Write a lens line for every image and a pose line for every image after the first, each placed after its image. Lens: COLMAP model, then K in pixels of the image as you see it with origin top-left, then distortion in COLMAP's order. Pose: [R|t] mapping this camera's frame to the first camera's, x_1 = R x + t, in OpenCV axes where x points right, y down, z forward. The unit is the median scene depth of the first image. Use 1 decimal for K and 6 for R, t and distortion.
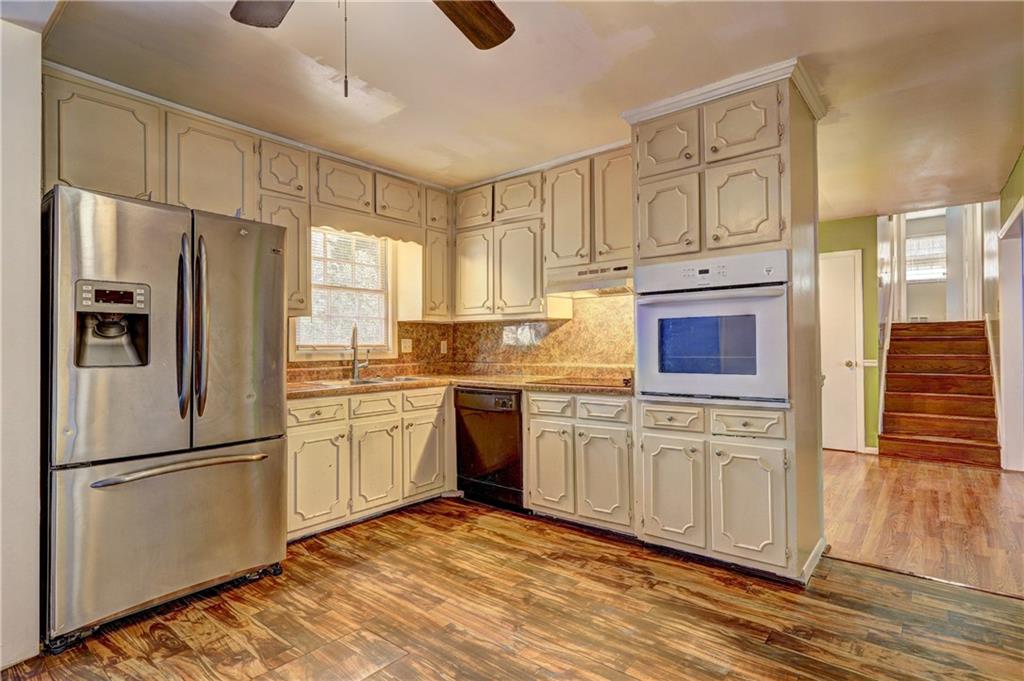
lens RADIAL K [[517.1, 0, 512.5], [0, 517.1, 339.8], [0, 0, 1]] dist [0.002260, 0.000056]
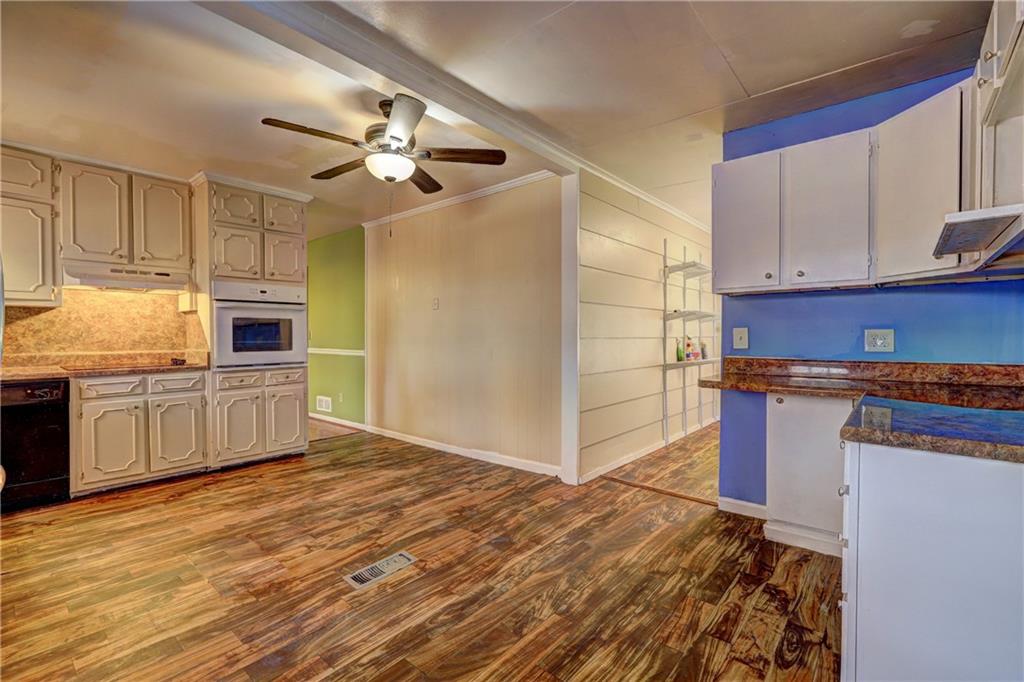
lens RADIAL K [[464.5, 0, 512.4], [0, 464.5, 341.6], [0, 0, 1]] dist [0.002595, 0.000058]
pose [[0.020571, -0.006405, 0.999768, -1.043466], [-0.009253, 0.999935, 0.006596, 0.013775], [-0.999746, -0.009386, 0.020511, 0.130062]]
